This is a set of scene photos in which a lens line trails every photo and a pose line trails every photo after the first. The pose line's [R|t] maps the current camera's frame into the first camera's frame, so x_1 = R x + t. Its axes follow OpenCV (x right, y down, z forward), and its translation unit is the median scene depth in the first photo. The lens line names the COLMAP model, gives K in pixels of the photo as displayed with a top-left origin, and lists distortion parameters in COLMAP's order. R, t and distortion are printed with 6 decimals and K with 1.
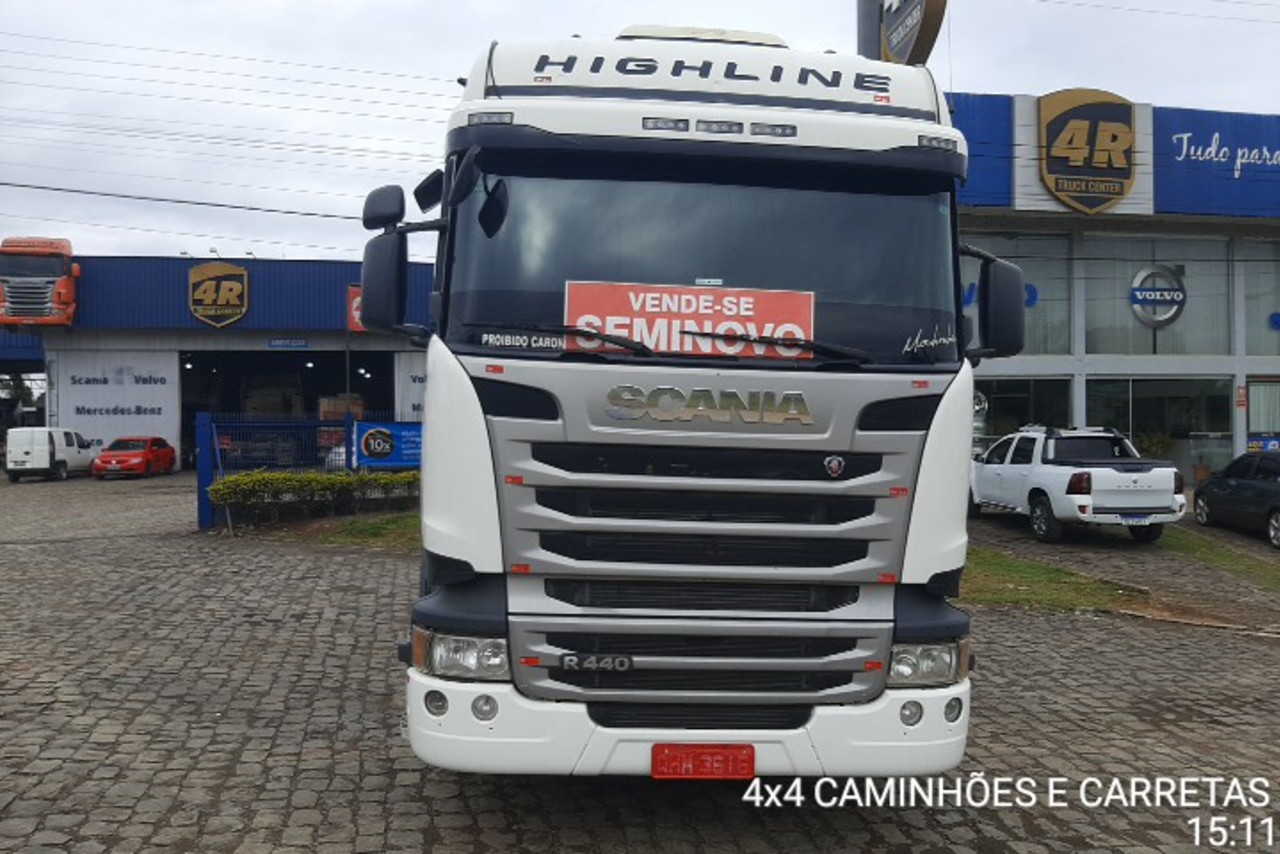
lens RADIAL K [[1026.1, 0, 645.9], [0, 1026.1, 423.7], [0, 0, 1]] dist [0.126989, -0.267919]
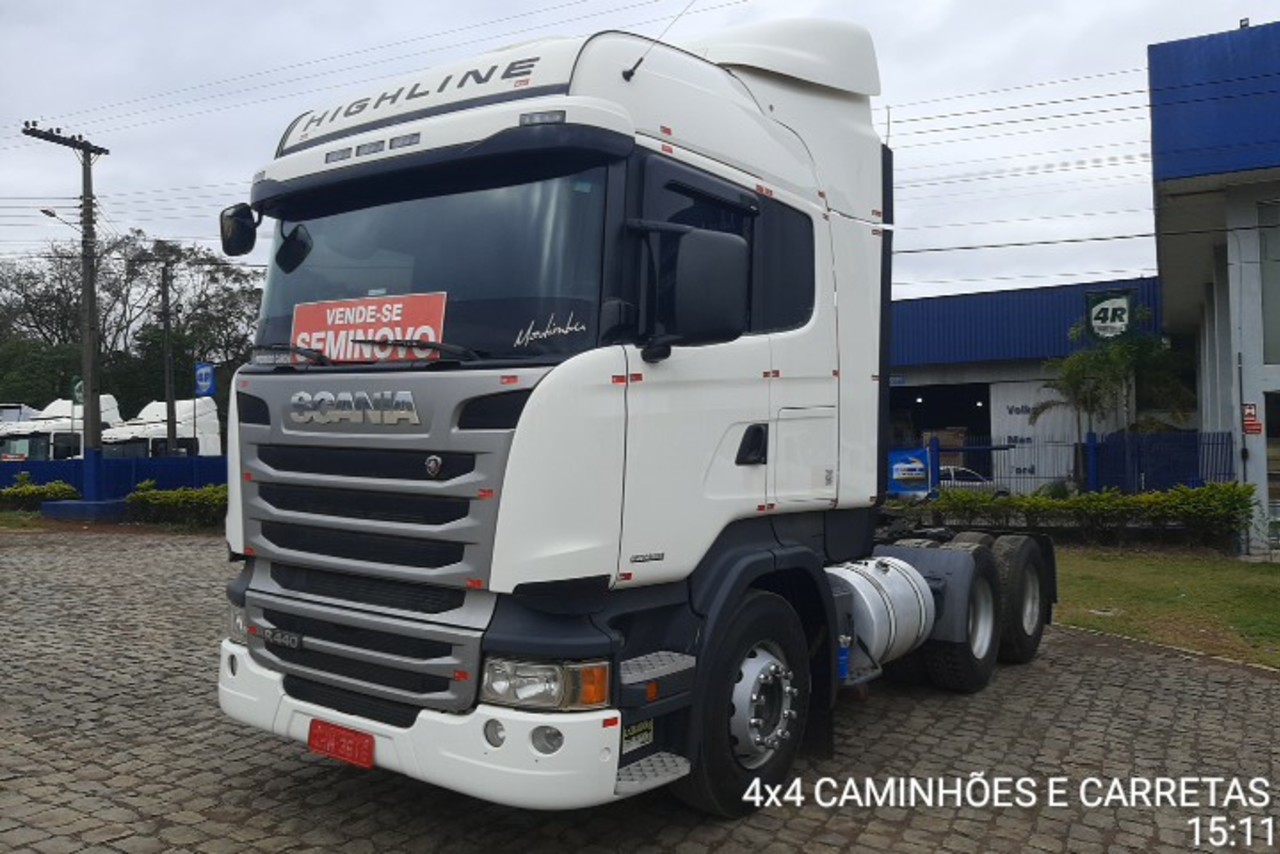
lens RADIAL K [[1026.1, 0, 645.9], [0, 1026.1, 423.7], [0, 0, 1]] dist [0.126989, -0.267919]
pose [[0.752724, -0.022746, -0.657943, 0.973128], [-0.002545, 0.999295, -0.037459, 0.036936], [0.658331, 0.029870, 0.752136, 0.384041]]
